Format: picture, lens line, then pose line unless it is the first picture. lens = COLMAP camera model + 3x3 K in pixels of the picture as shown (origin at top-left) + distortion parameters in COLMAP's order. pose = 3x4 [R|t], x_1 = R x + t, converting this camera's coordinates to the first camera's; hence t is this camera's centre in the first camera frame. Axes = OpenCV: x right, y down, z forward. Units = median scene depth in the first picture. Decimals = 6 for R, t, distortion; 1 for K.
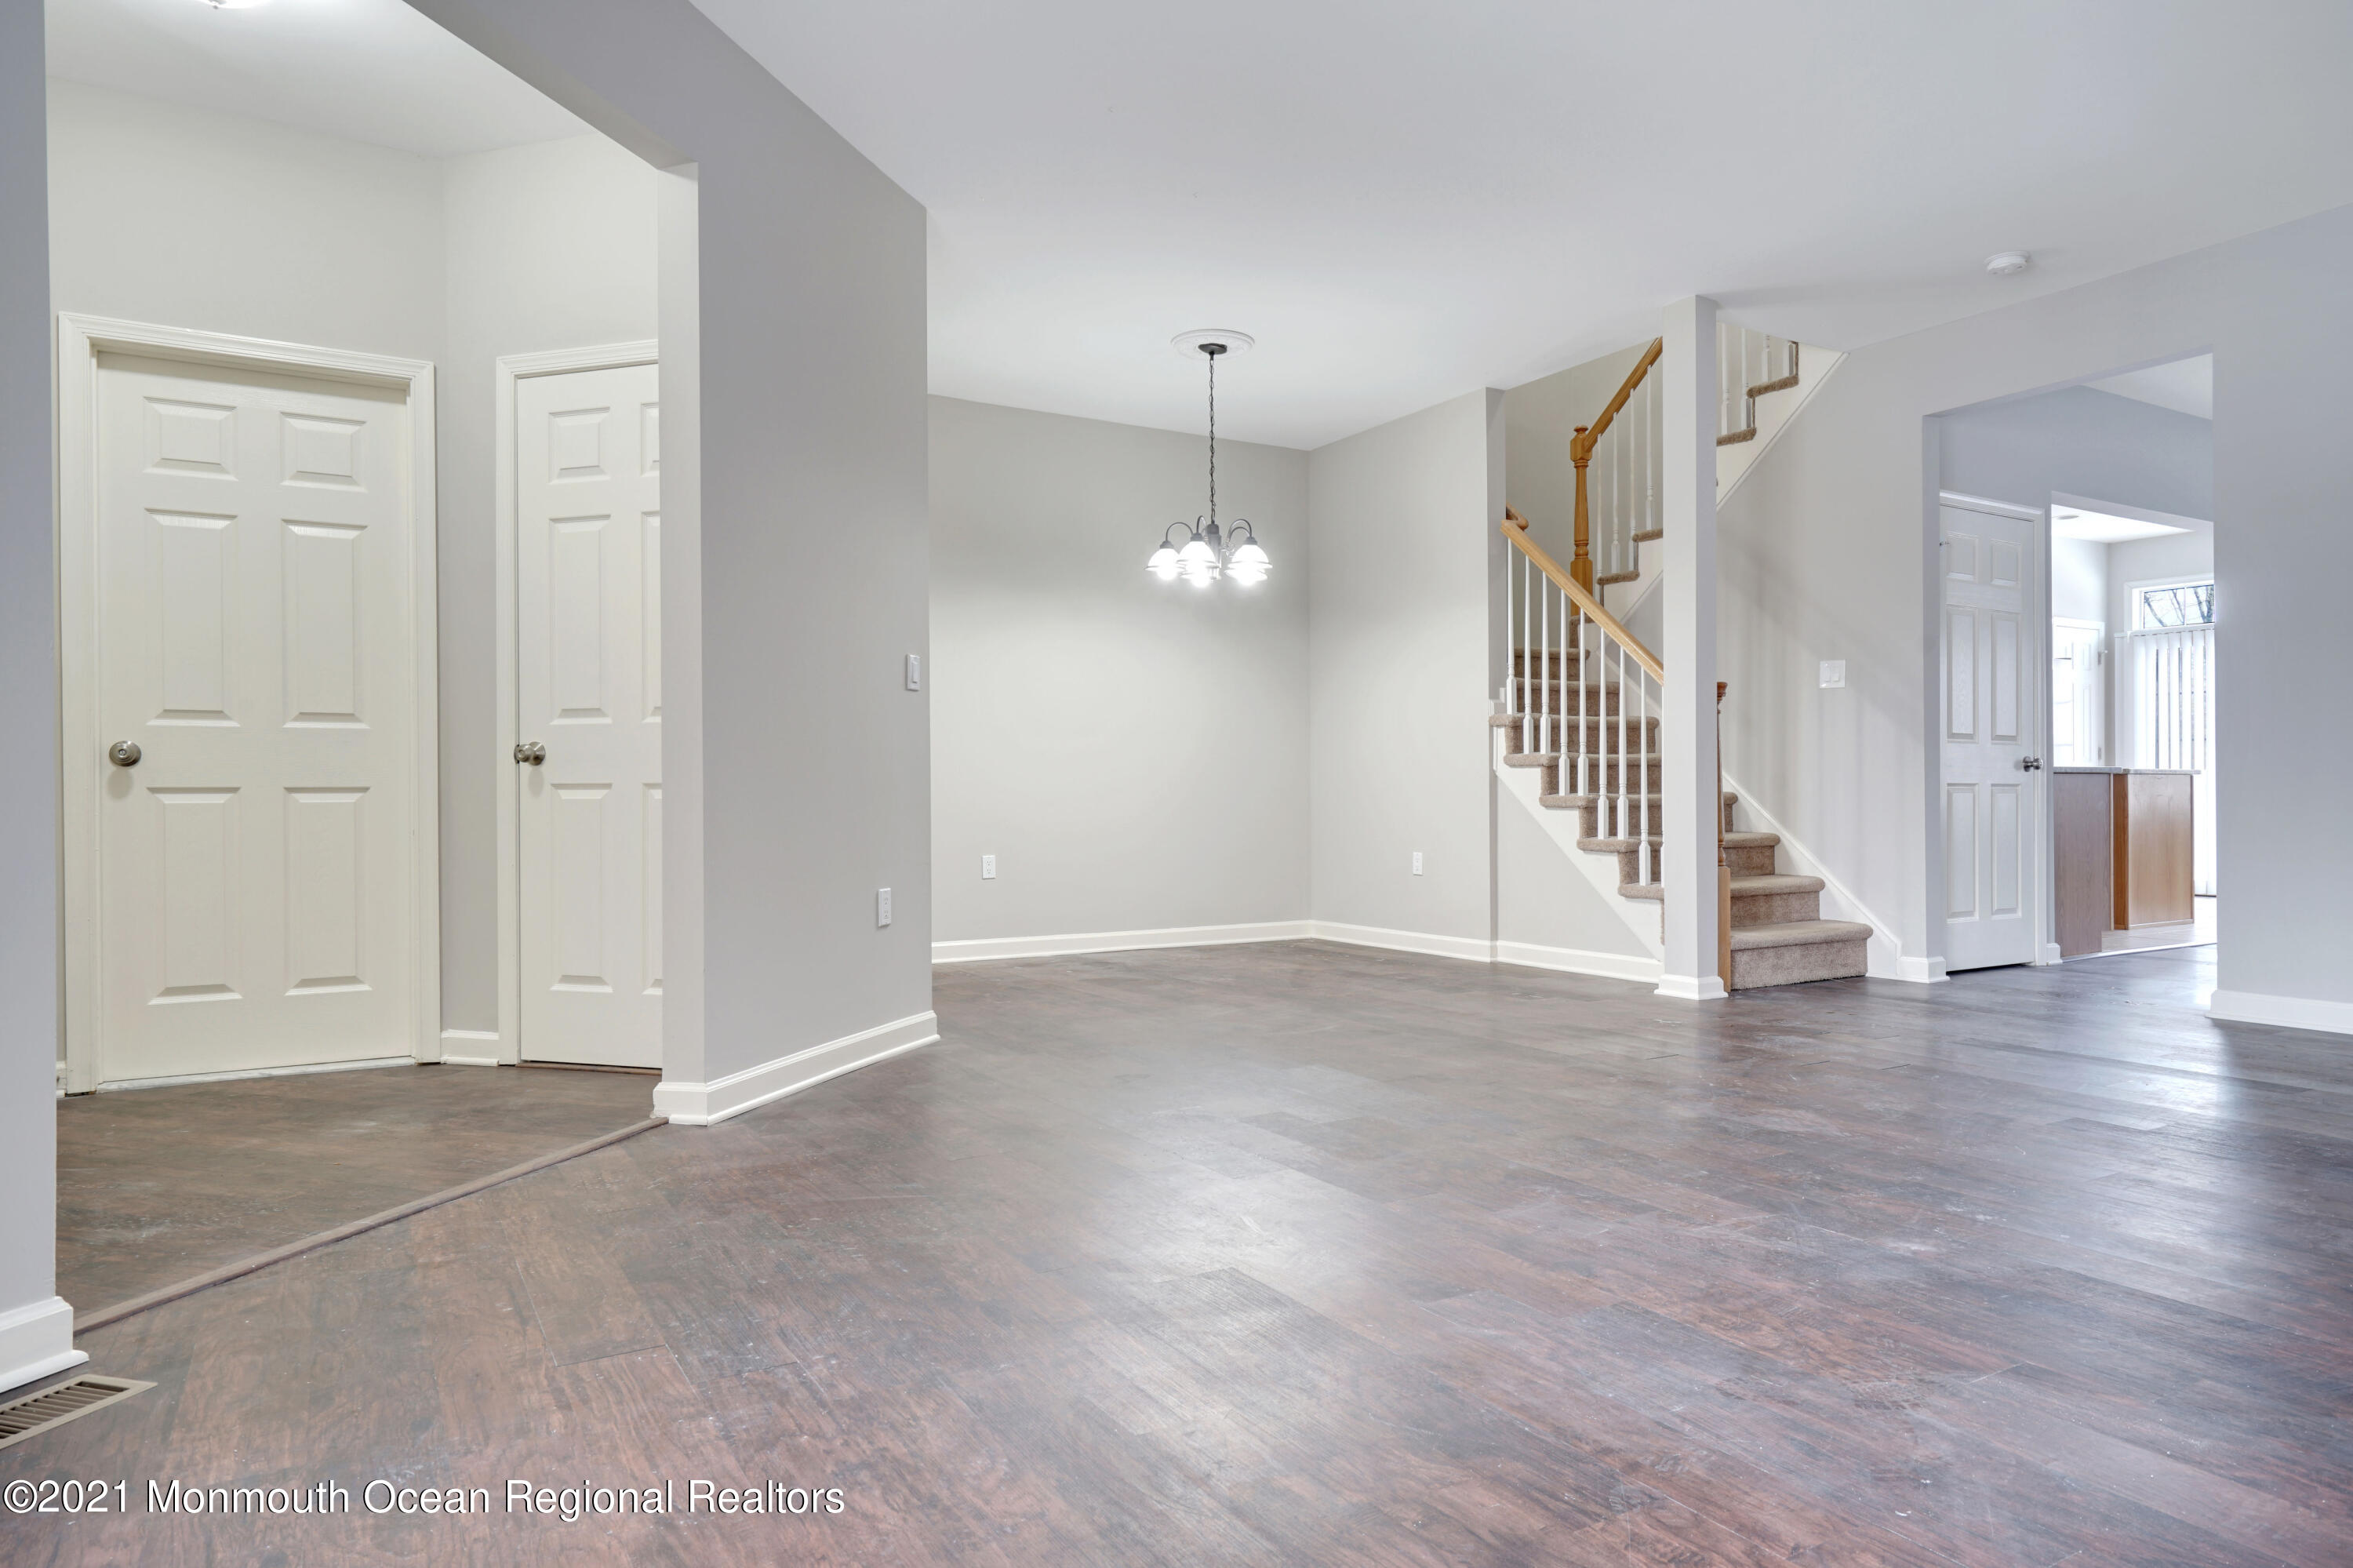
lens RADIAL K [[1398.7, 0, 1200.3], [0, 1398.7, 793.2], [0, 0, 1]] dist [0.008740, -0.002362]
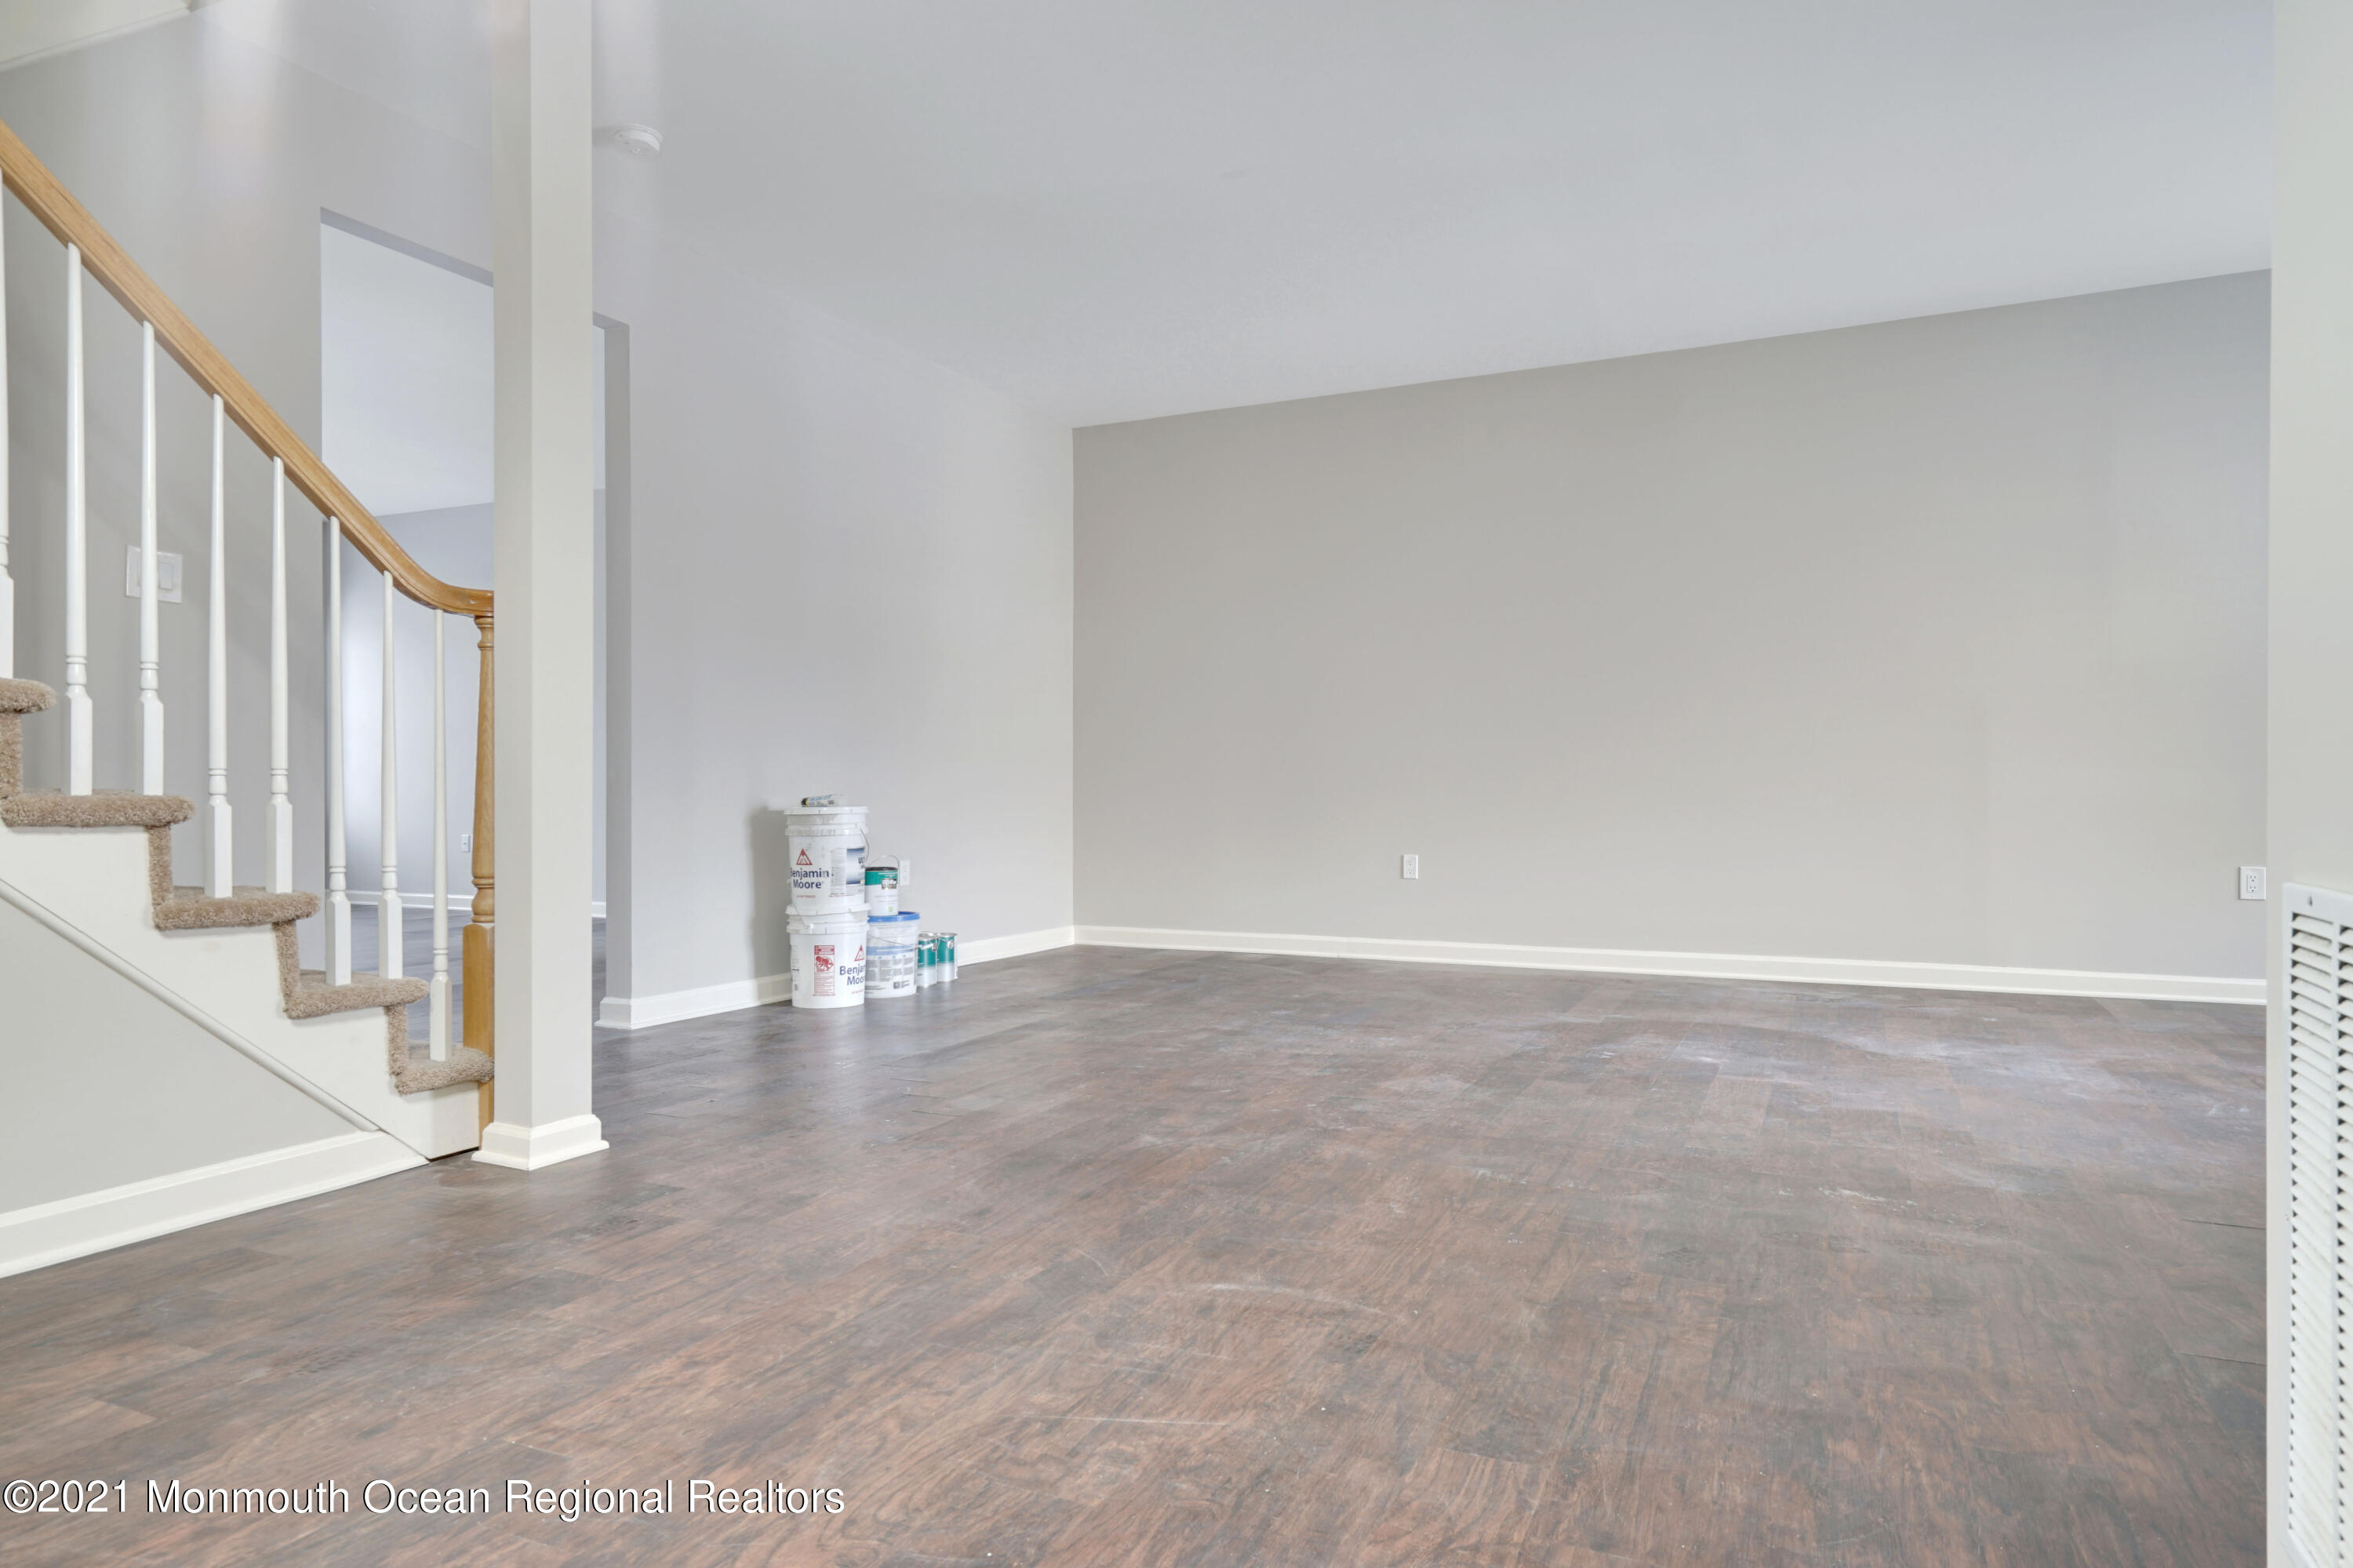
lens RADIAL K [[1398.7, 0, 1174.5], [0, 1398.7, 785.9], [0, 0, 1]] dist [0.008740, -0.002362]
pose [[-0.538541, 0.007243, 0.842568, -0.515419], [-0.000222, 0.999962, -0.008739, 0.005298], [-0.842599, -0.004893, -0.538519, 2.193798]]
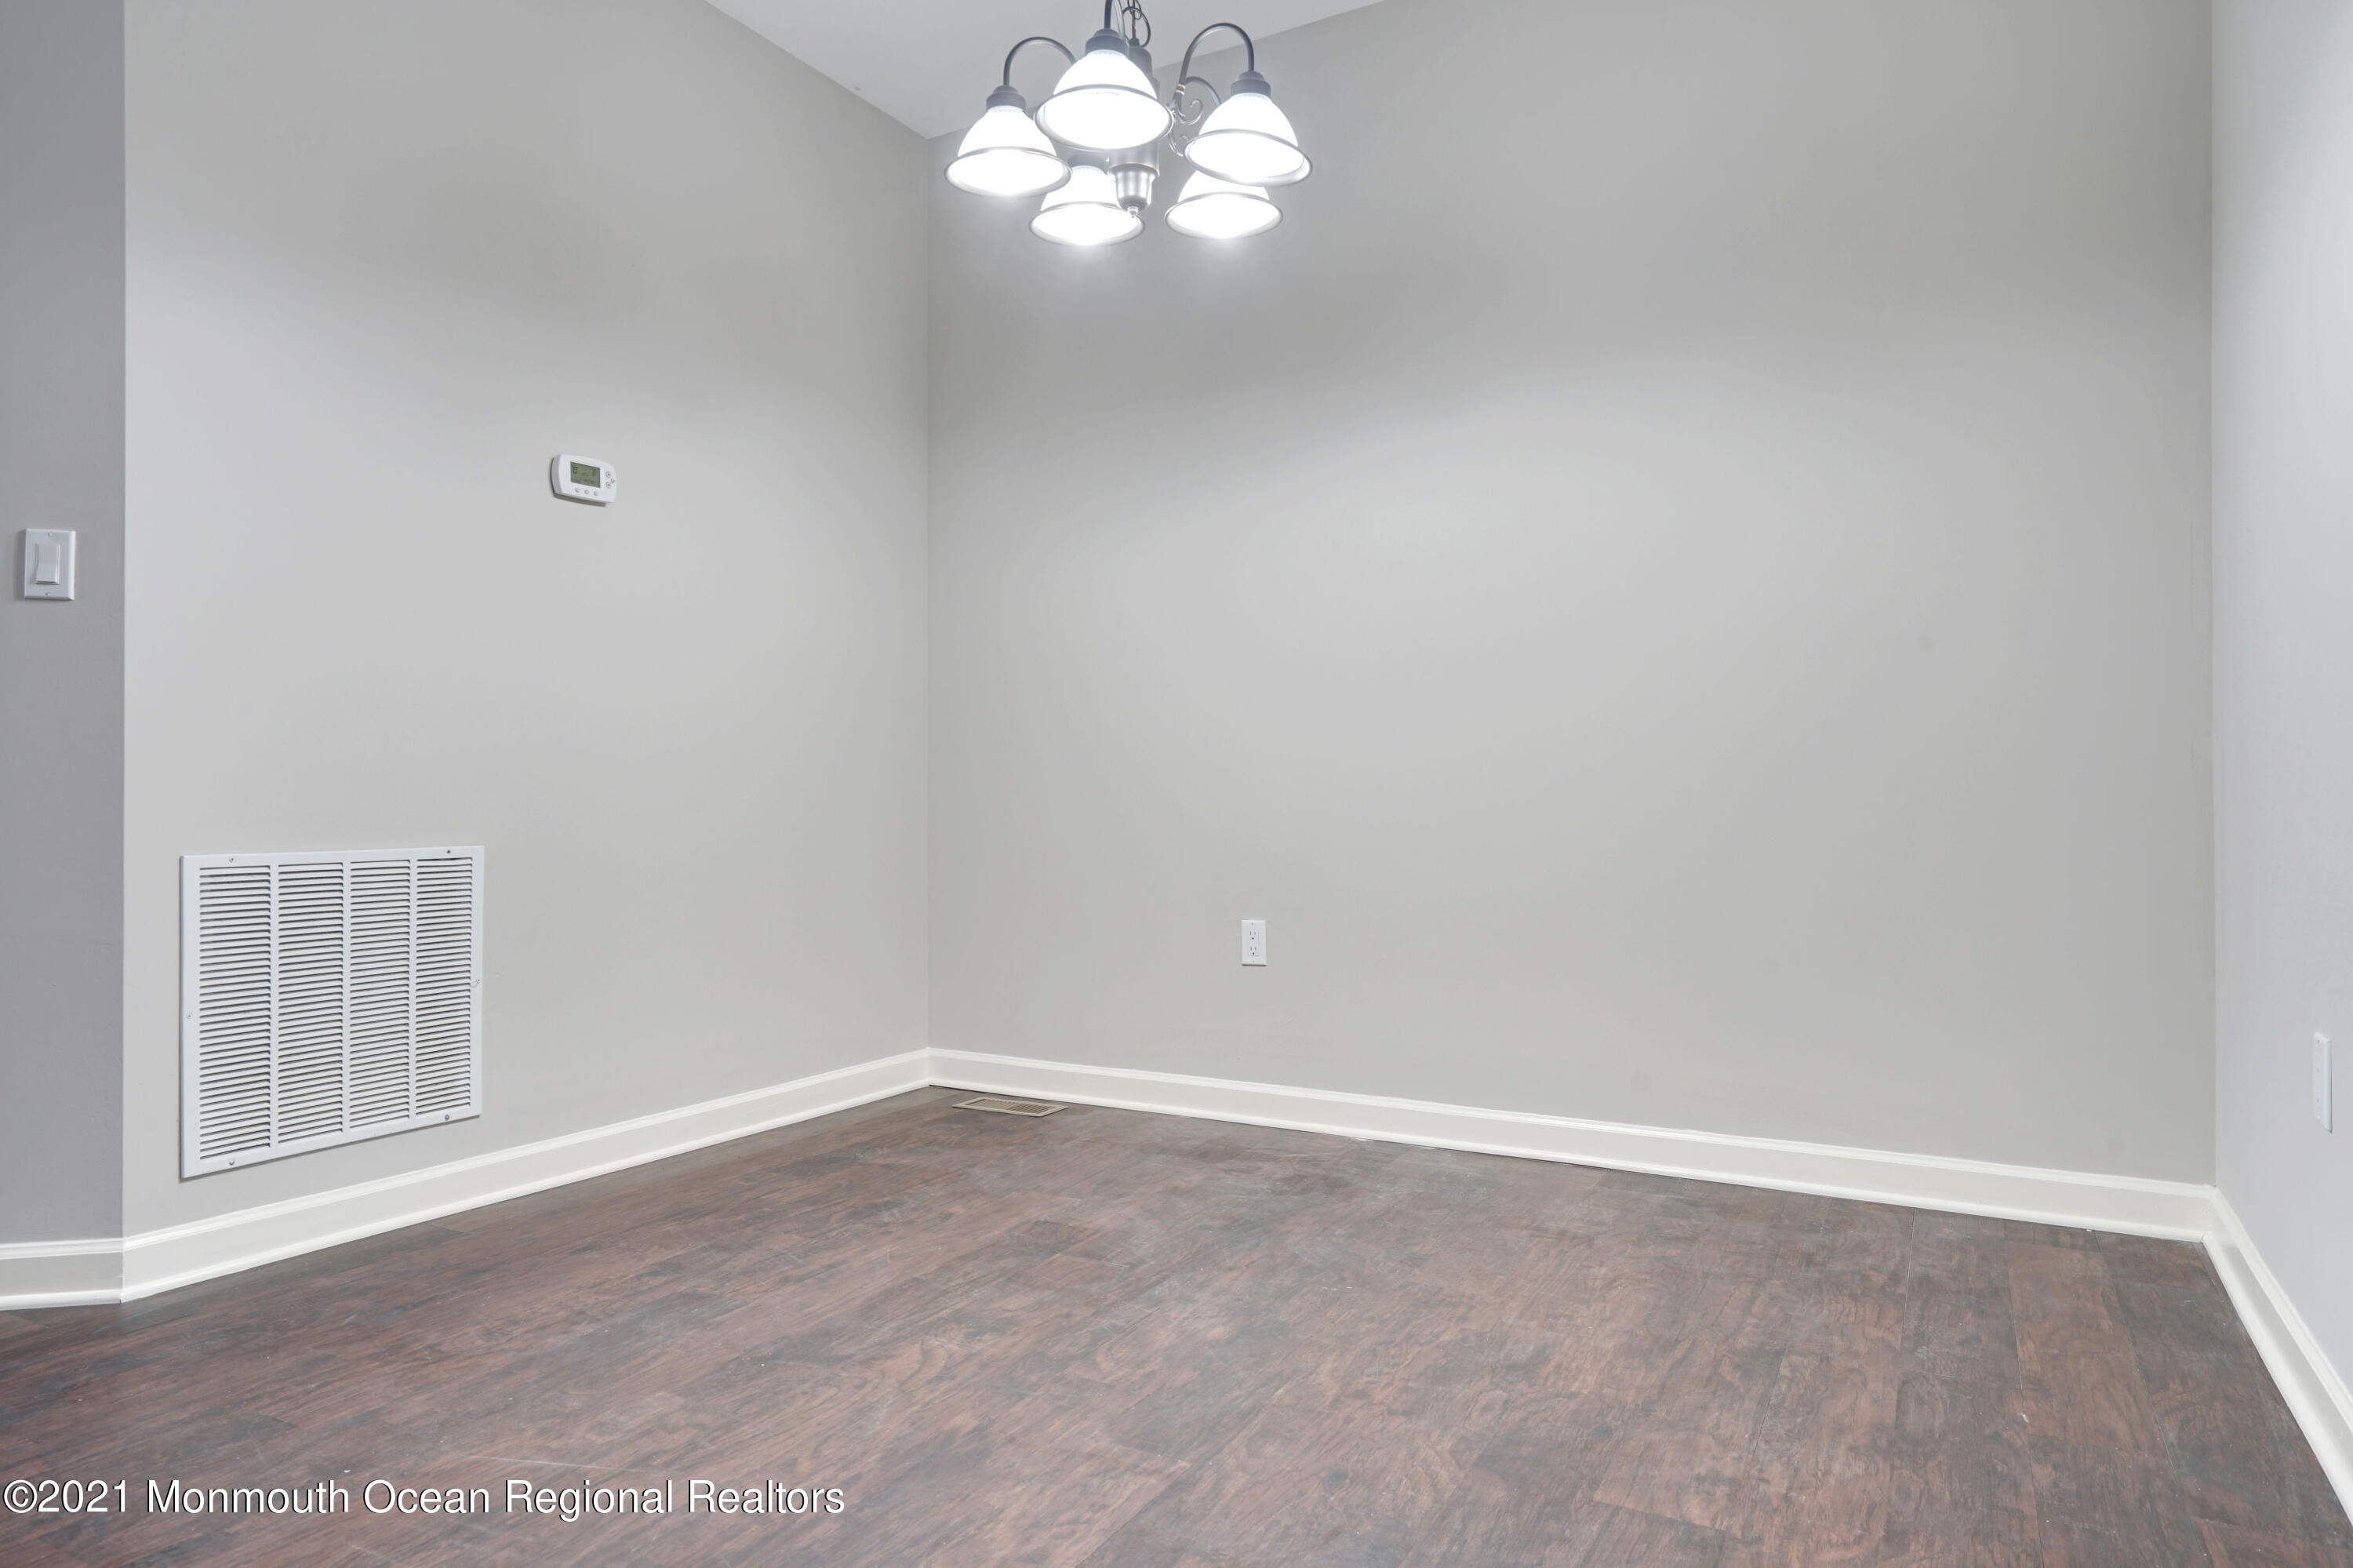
lens RADIAL K [[1398.7, 0, 1180.6], [0, 1398.7, 790.3], [0, 0, 1]] dist [0.008740, -0.002362]
pose [[0.482881, -0.008758, -0.875642, 0.714484], [0.003200, 0.999961, -0.008237, -0.001166], [0.875680, 0.001176, 0.482890, 1.804588]]
